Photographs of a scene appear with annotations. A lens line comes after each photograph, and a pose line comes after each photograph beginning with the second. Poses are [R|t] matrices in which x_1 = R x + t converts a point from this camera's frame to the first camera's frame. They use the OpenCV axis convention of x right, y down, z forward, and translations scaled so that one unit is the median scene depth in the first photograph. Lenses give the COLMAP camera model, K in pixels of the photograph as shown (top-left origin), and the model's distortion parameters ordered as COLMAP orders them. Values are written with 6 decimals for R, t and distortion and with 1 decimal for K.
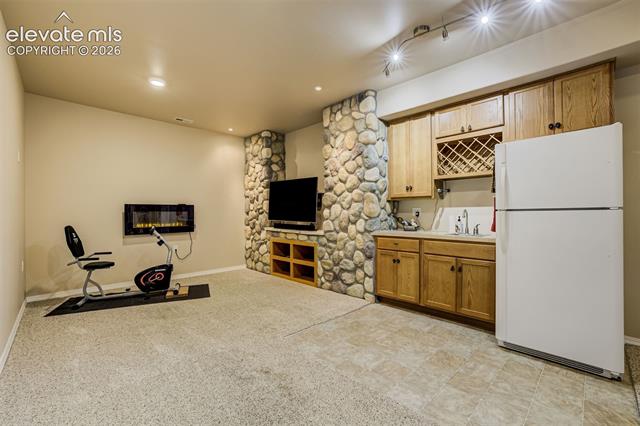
lens RADIAL K [[275.8, 0, 319.7], [0, 275.8, 212.5], [0, 0, 1]] dist [-0.000698, 0.000429]
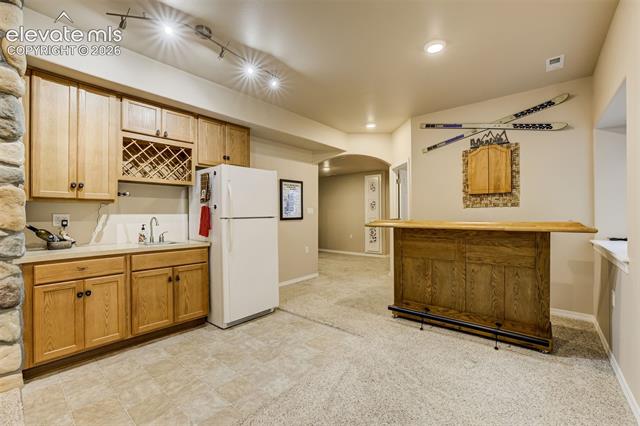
lens RADIAL K [[275.8, 0, 319.7], [0, 275.8, 212.5], [0, 0, 1]] dist [-0.000698, 0.000429]
pose [[-0.078058, 0.011796, 0.996879, -0.477452], [0.002060, 0.999930, -0.011671, -0.014601], [-0.996947, 0.001142, -0.078077, 0.525410]]
